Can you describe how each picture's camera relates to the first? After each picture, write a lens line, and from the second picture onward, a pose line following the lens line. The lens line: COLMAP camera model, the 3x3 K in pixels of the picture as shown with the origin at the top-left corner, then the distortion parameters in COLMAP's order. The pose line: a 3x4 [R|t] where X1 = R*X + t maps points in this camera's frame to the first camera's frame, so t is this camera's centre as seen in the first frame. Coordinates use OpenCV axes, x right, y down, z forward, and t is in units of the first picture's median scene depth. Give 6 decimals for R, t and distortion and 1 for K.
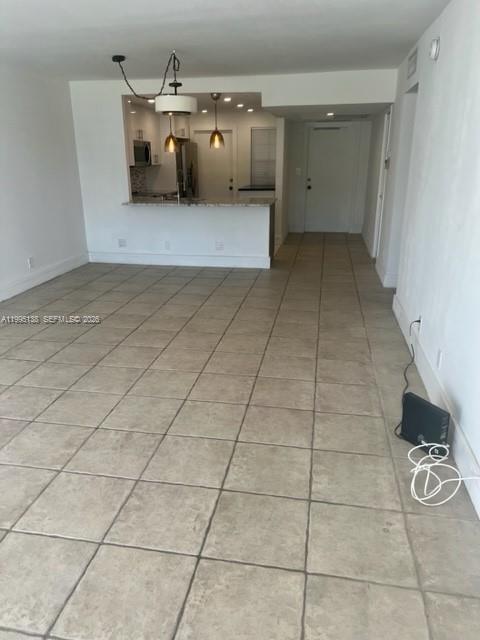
lens RADIAL K [[477.3, 0, 240.0], [0, 477.3, 320.0], [0, 0, 1]] dist [0.067201, -0.091331]
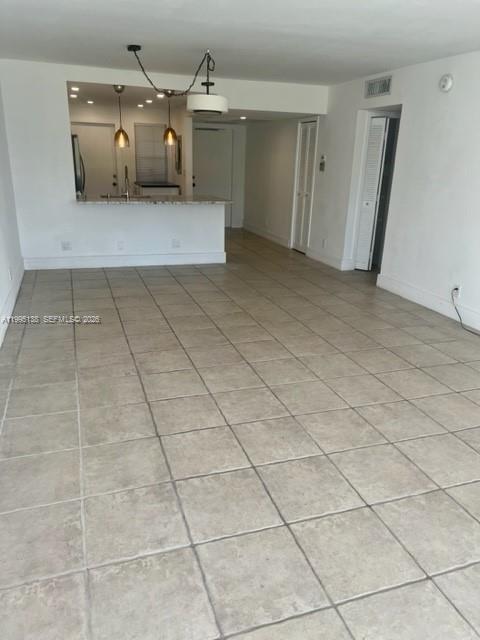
lens RADIAL K [[477.3, 0, 240.0], [0, 477.3, 320.0], [0, 0, 1]] dist [0.067201, -0.091331]
pose [[0.872877, -0.125425, 0.471545, -0.579701], [0.121576, 0.991825, 0.038763, -0.027464], [-0.472552, 0.023493, 0.880990, 0.086439]]
